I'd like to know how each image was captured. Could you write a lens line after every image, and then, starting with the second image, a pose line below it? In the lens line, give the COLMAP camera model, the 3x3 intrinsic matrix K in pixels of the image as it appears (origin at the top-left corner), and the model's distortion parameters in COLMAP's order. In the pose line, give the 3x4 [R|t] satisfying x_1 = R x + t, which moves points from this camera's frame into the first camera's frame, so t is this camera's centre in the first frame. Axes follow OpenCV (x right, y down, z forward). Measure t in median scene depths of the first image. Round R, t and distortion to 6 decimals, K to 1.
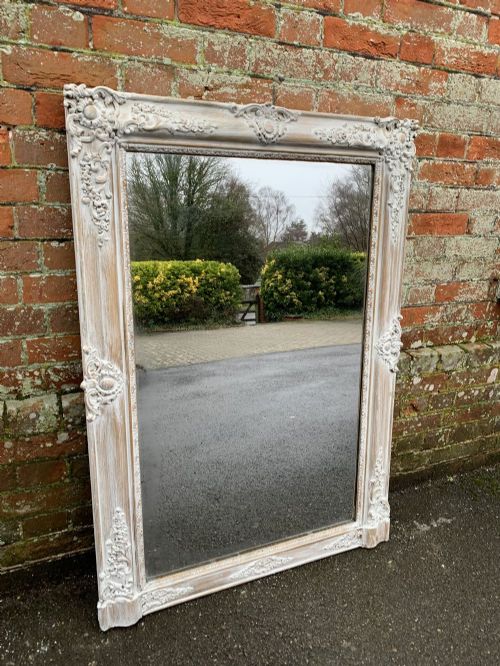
lens RADIAL K [[462.3, 0, 239.0], [0, 462.3, 325.0], [0, 0, 1]] dist [0.002119, -0.004088]
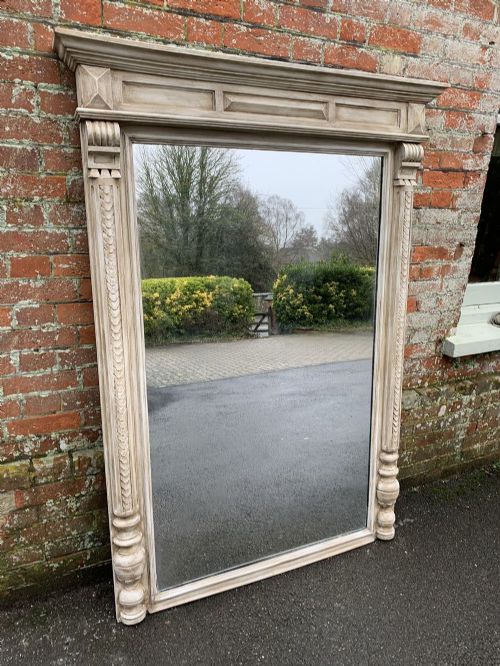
lens RADIAL K [[443.7, 0, 241.5], [0, 443.7, 336.0], [0, 0, 1]] dist [0.003827, -0.001633]
pose [[0.999471, -0.030660, 0.010845, -0.046303], [0.030917, 0.999225, -0.024349, -0.097682], [-0.010090, 0.024671, 0.999645, -0.304950]]
